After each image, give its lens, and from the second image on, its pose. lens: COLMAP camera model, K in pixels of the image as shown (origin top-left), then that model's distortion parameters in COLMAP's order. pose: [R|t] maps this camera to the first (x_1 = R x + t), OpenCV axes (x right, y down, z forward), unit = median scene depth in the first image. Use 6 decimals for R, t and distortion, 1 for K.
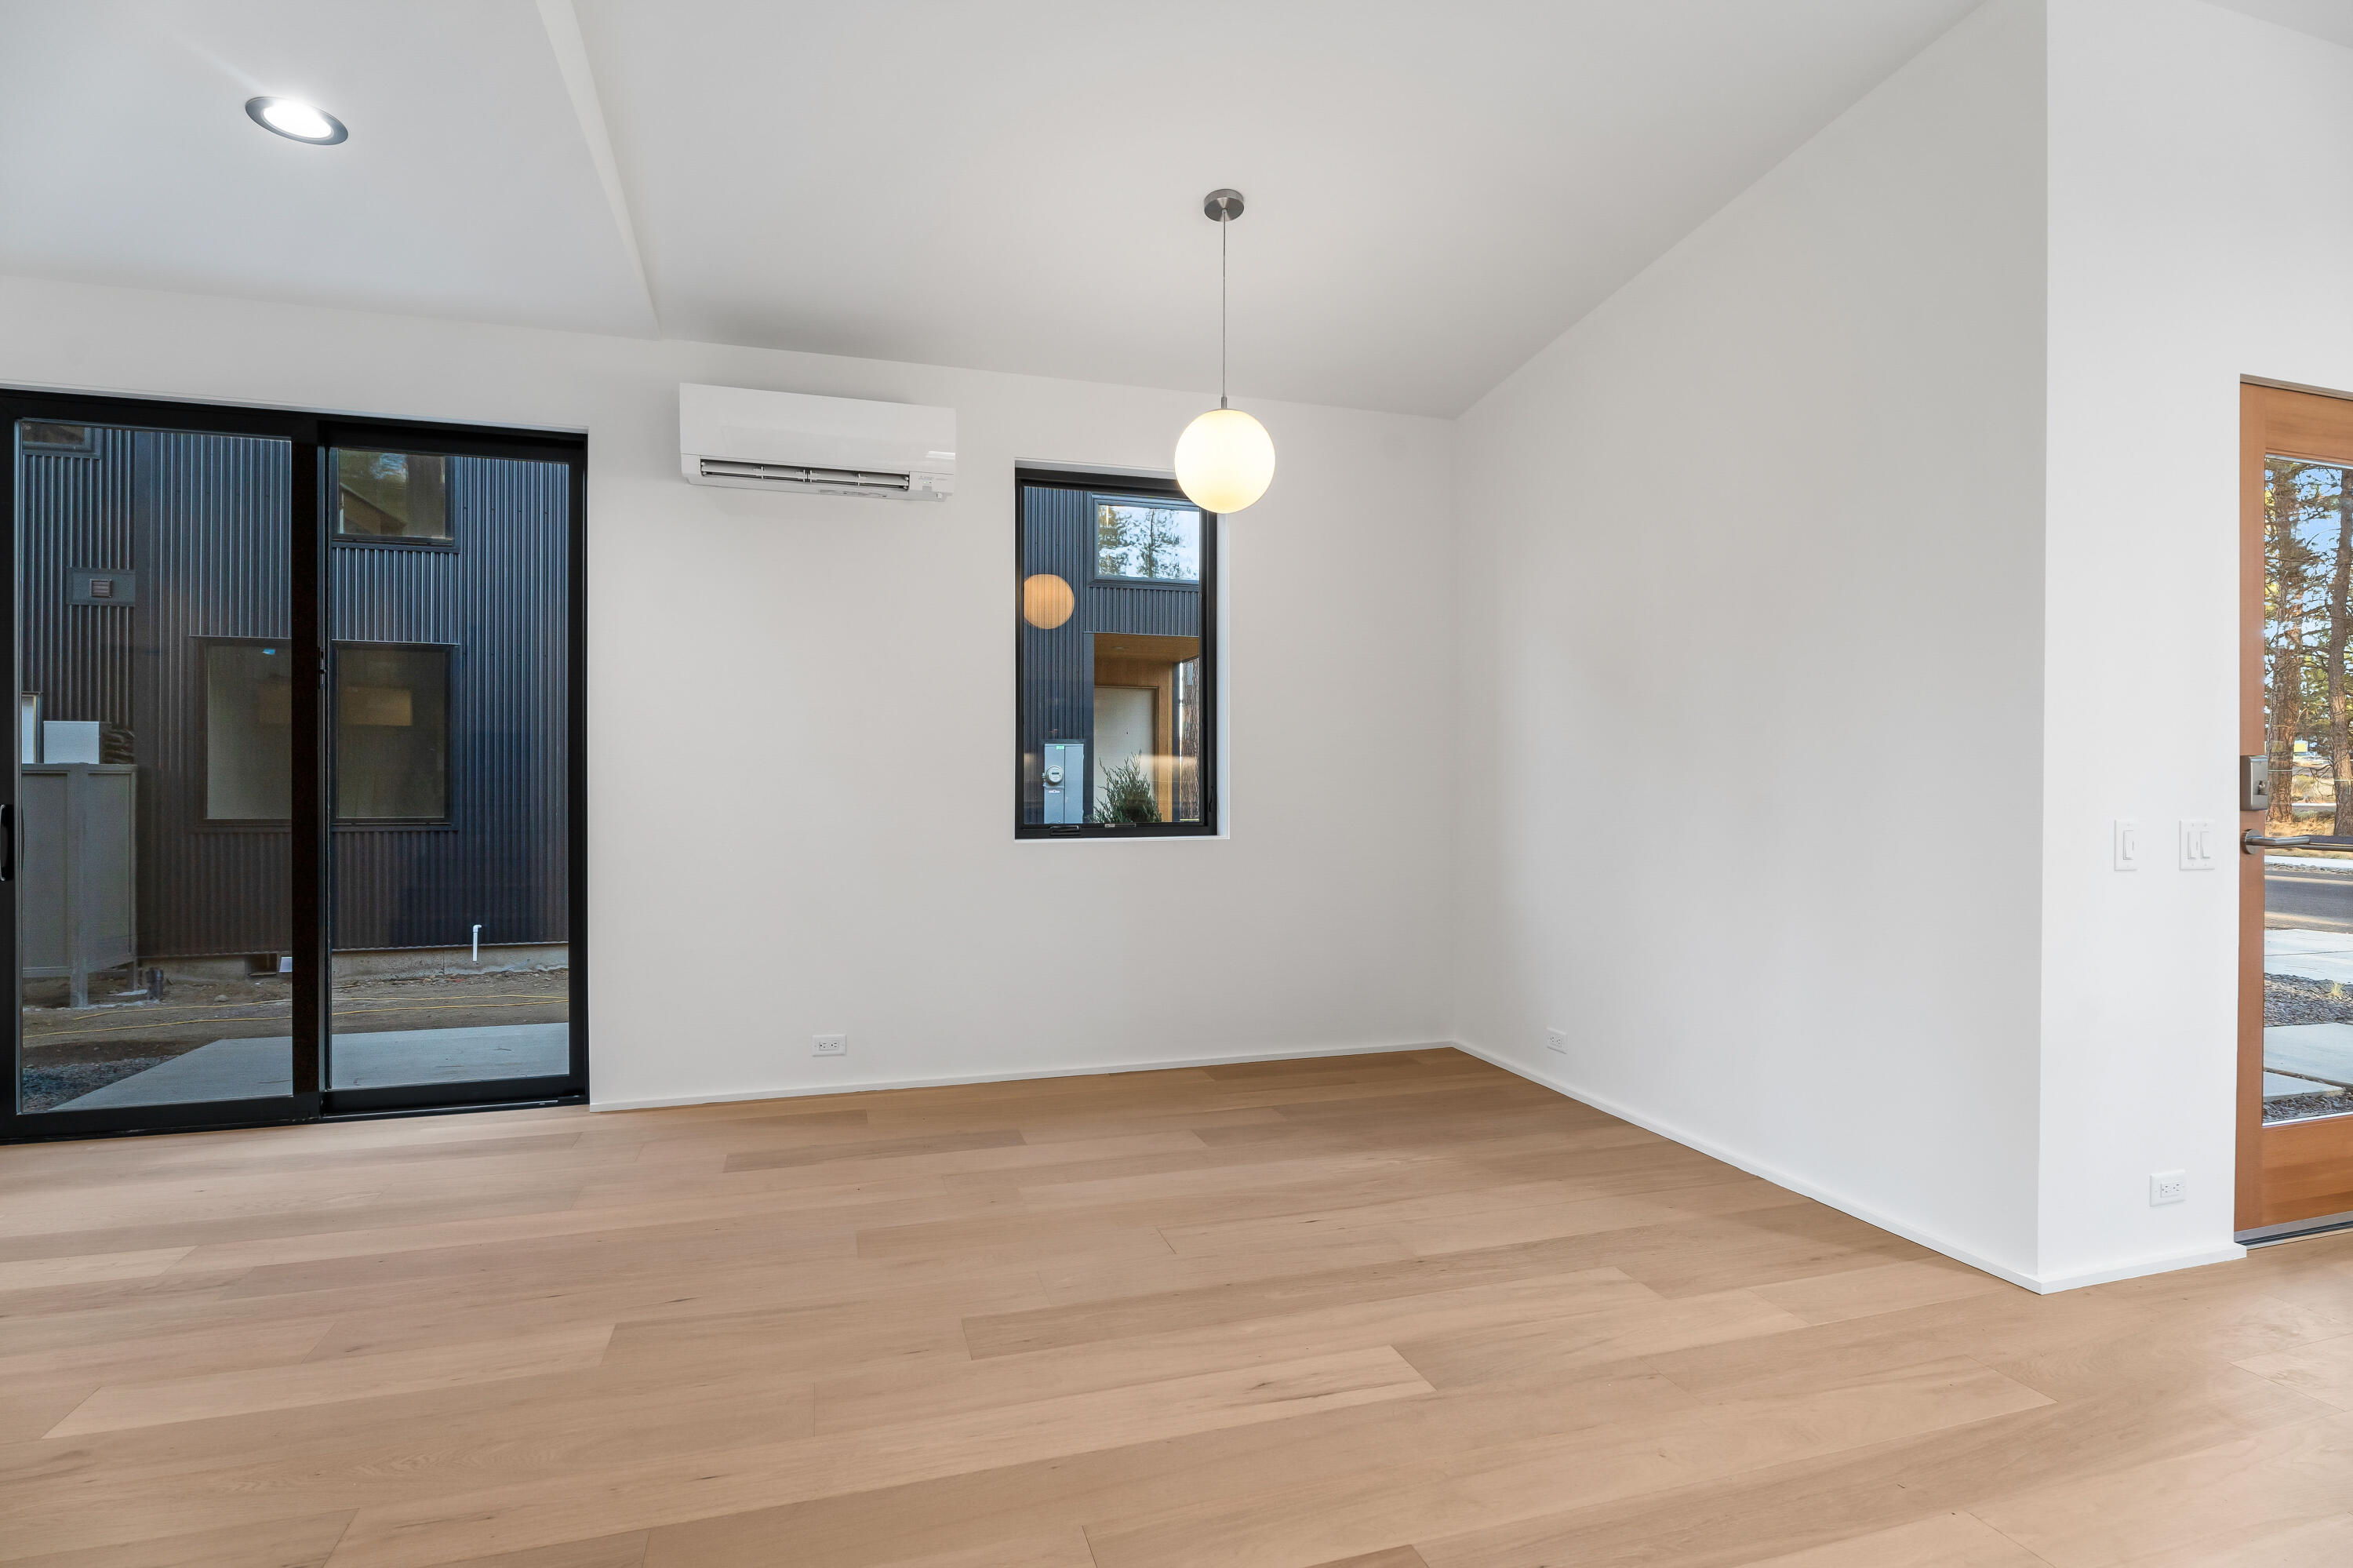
lens RADIAL K [[1137.4, 0, 1175.0], [0, 1137.4, 791.7], [0, 0, 1]] dist [-0.005262, -0.000215]
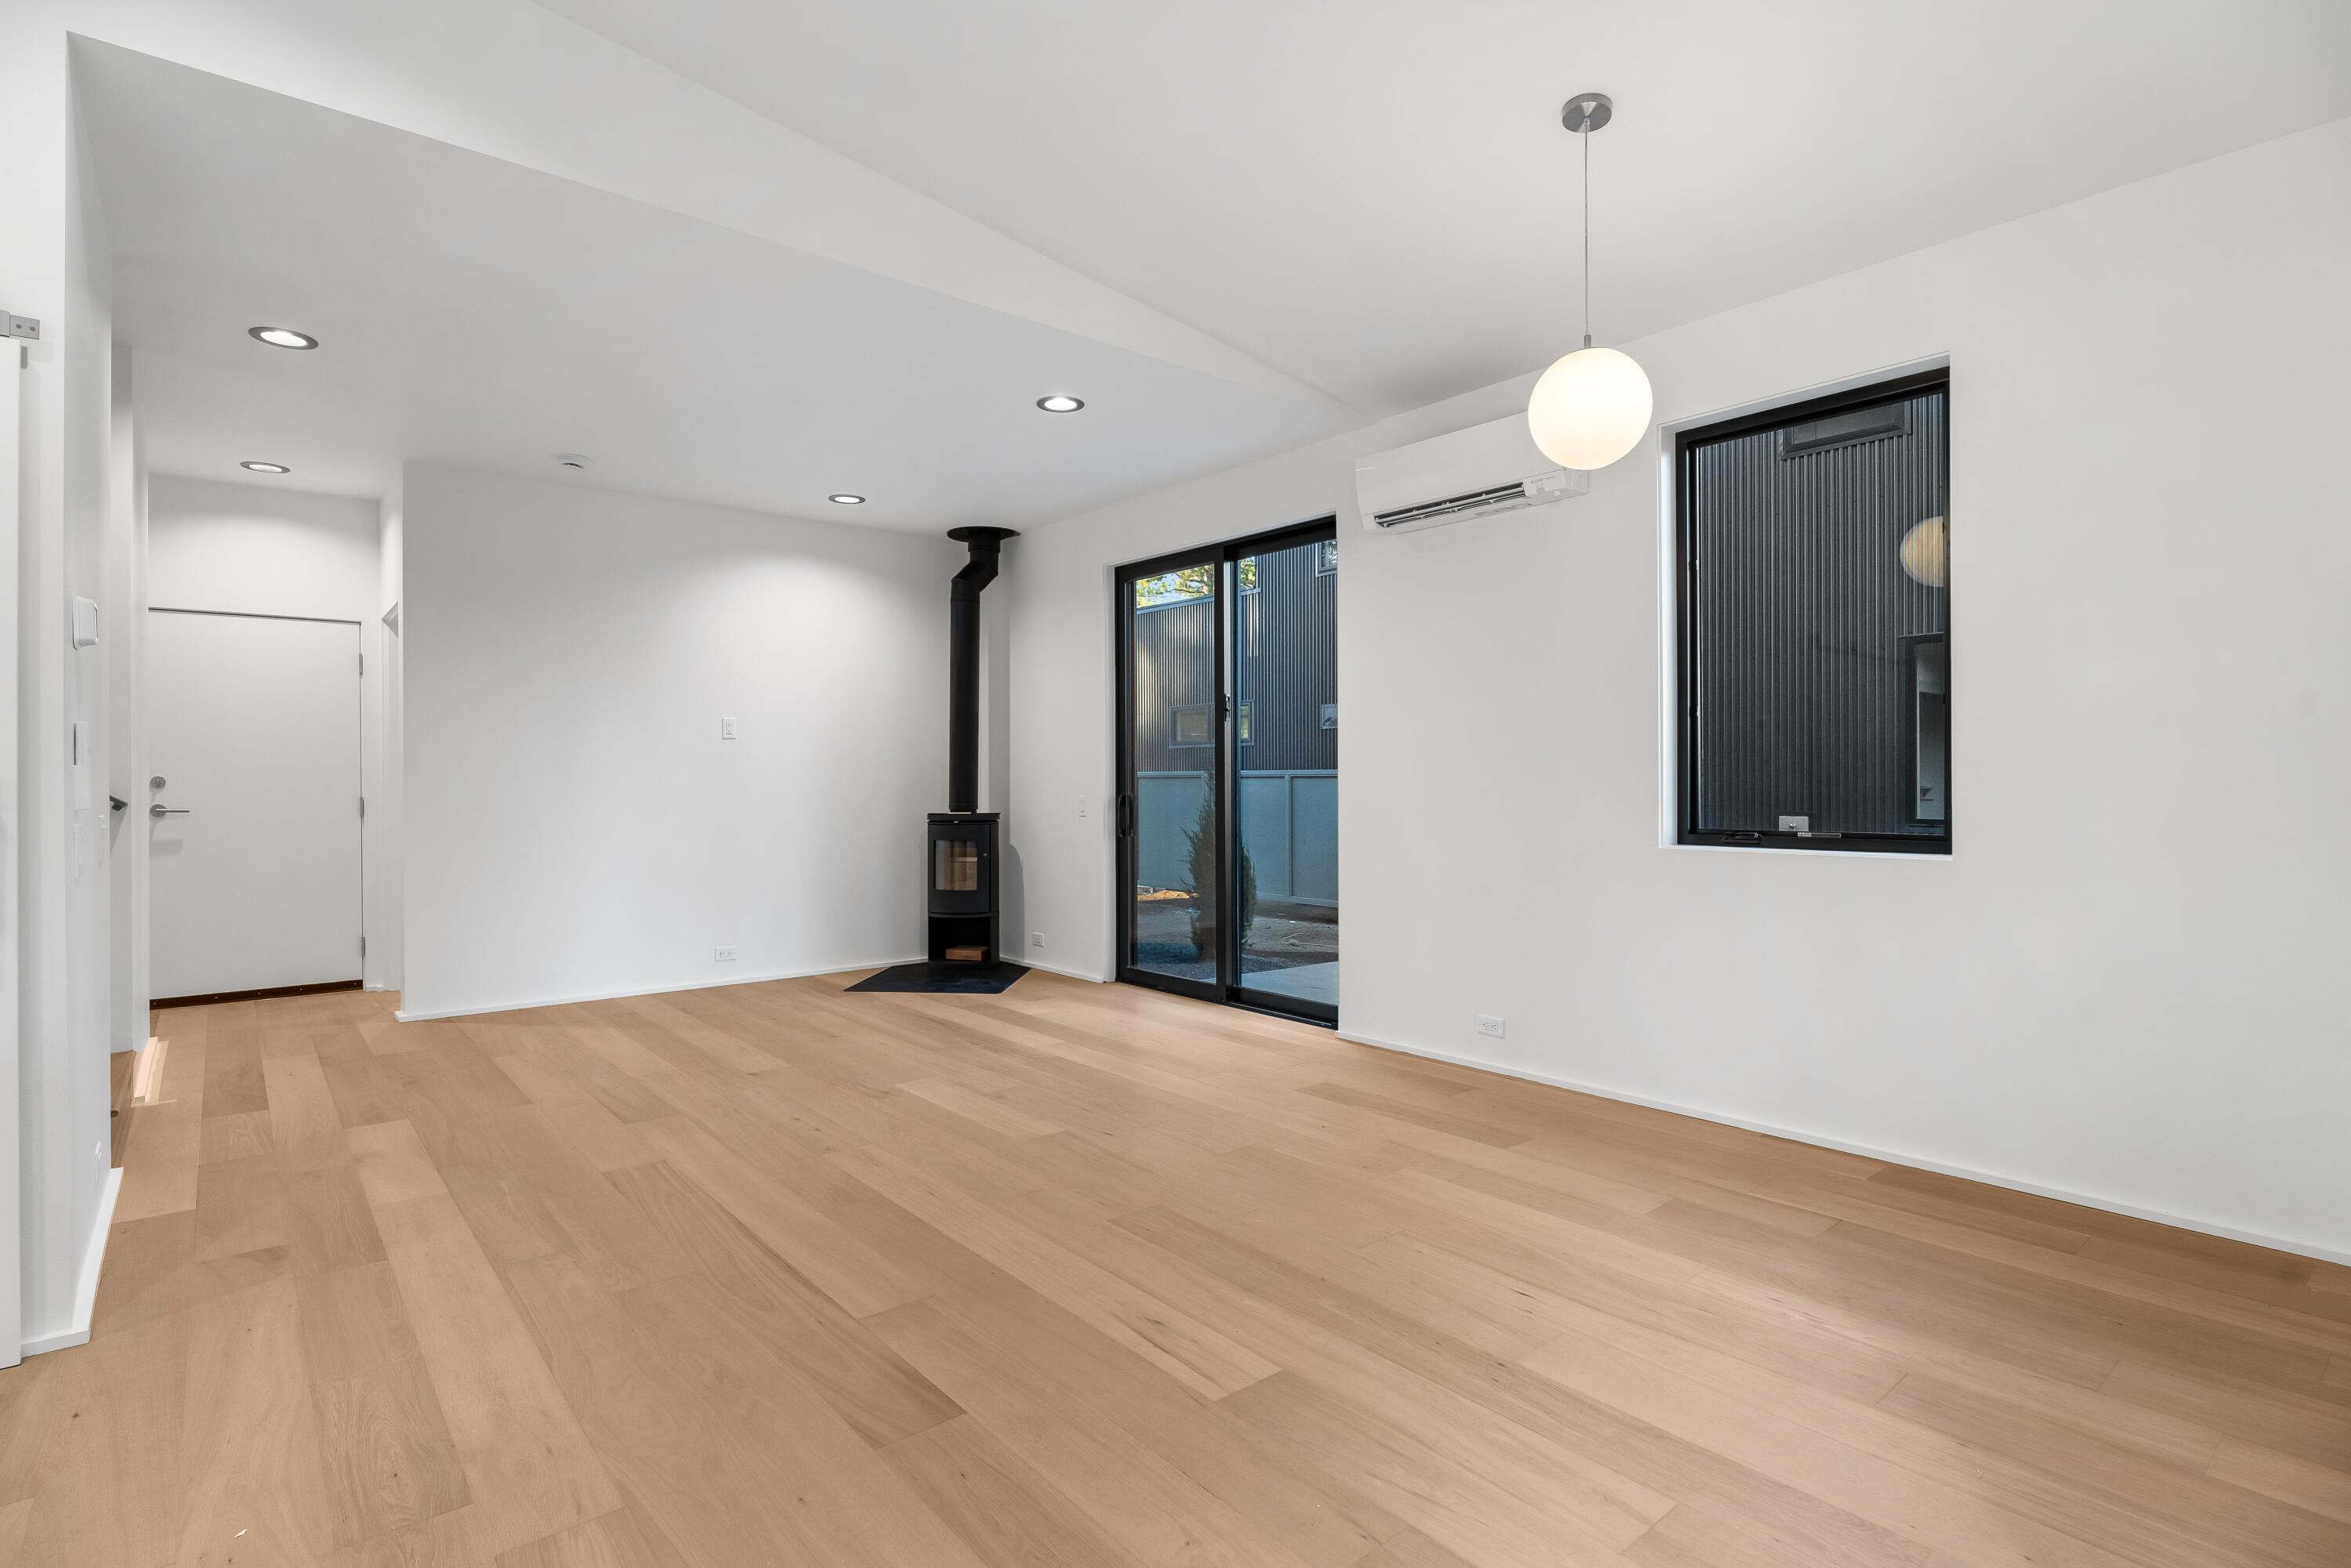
lens RADIAL K [[1142.8, 0, 1152.9], [0, 1142.8, 782.4], [0, 0, 1]] dist [-0.000276, 0.000113]
pose [[0.377094, -0.001407, -0.926174, 0.812688], [-0.003617, 0.999989, -0.002992, -0.004452], [0.926168, 0.004478, 0.377085, 0.413456]]
